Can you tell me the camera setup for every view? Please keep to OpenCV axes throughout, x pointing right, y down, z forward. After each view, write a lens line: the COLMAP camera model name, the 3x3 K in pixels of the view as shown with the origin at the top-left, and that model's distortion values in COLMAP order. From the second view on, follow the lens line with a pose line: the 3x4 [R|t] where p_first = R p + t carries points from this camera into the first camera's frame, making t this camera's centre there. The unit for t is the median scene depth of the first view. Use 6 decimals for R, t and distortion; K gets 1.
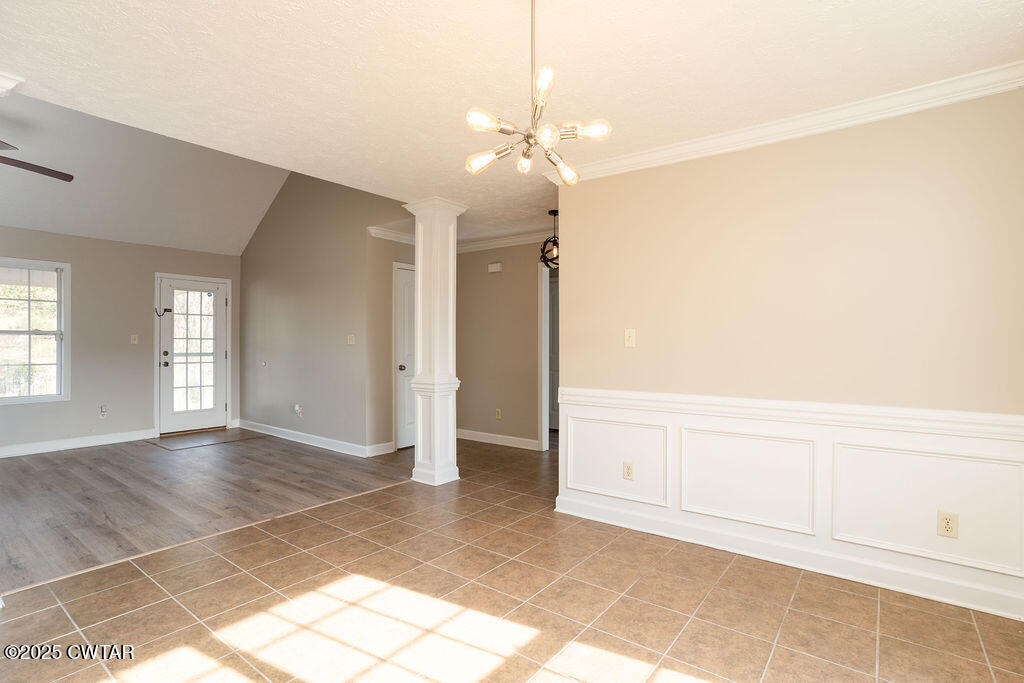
lens RADIAL K [[503.3, 0, 530.1], [0, 503.3, 344.4], [0, 0, 1]] dist [-0.069823, 0.039562]
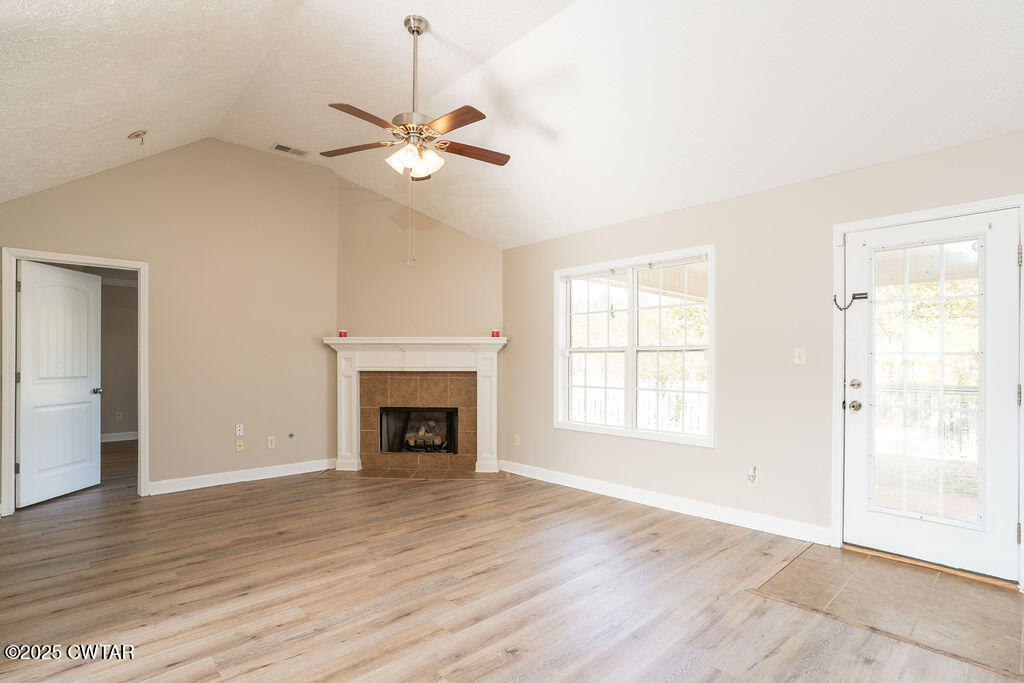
lens RADIAL K [[512.4, 0, 513.6], [0, 512.4, 357.5], [0, 0, 1]] dist [-0.069264, 0.039295]
pose [[-0.185912, -0.006572, -0.982544, -0.188819], [-0.002363, 0.999978, -0.006242, -0.004133], [0.982564, 0.001162, -0.185924, 0.767966]]
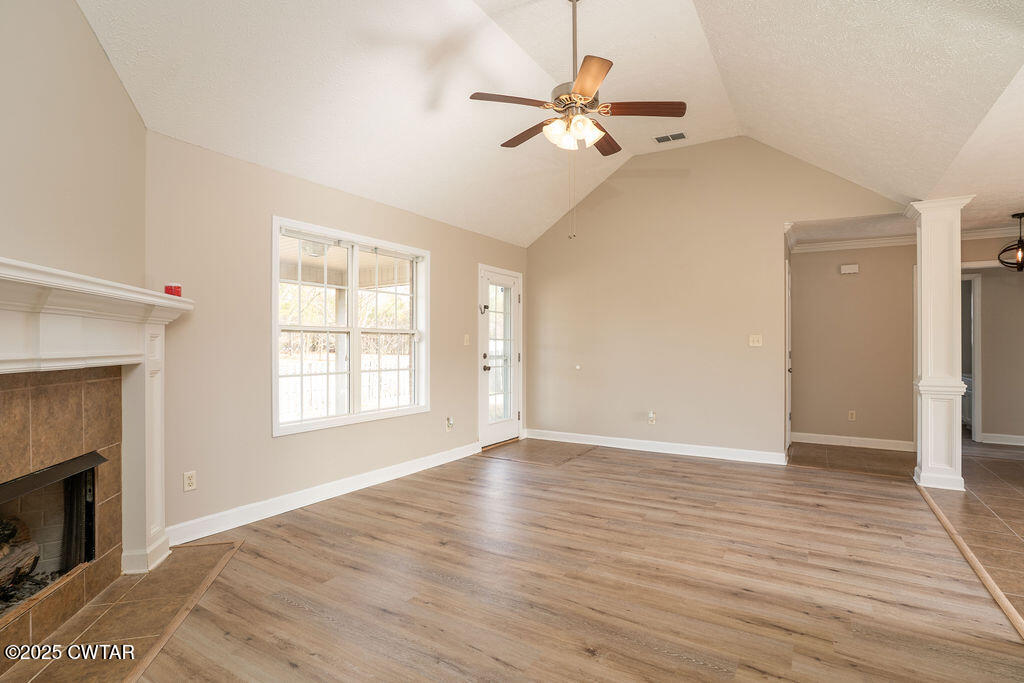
lens RADIAL K [[503.3, 0, 530.1], [0, 503.3, 344.4], [0, 0, 1]] dist [-0.069823, 0.039562]
pose [[0.993598, 0.000998, 0.112966, -0.777116], [-0.000826, 0.999998, -0.001572, -0.000970], [-0.112967, 0.001468, 0.993598, 0.097601]]
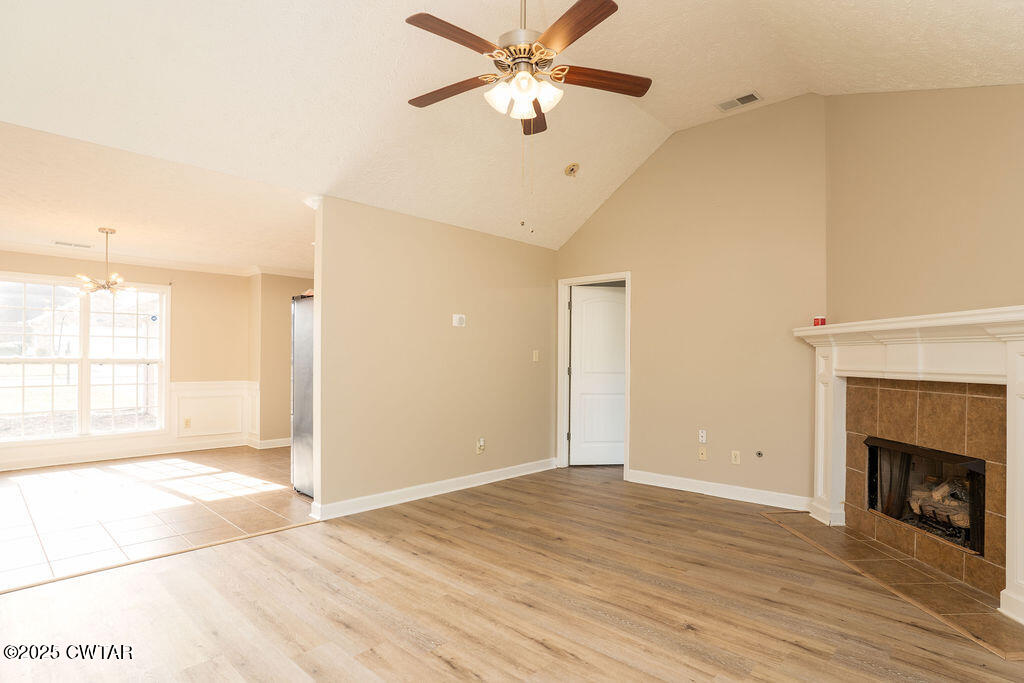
lens RADIAL K [[528.2, 0, 517.8], [0, 528.2, 364.7], [0, 0, 1]] dist [-0.074601, 0.044025]
pose [[-0.992872, -0.007149, 0.118973, -0.724754], [-0.005787, 0.999914, 0.011786, -0.003385], [-0.119047, 0.011014, -0.992827, 0.972243]]
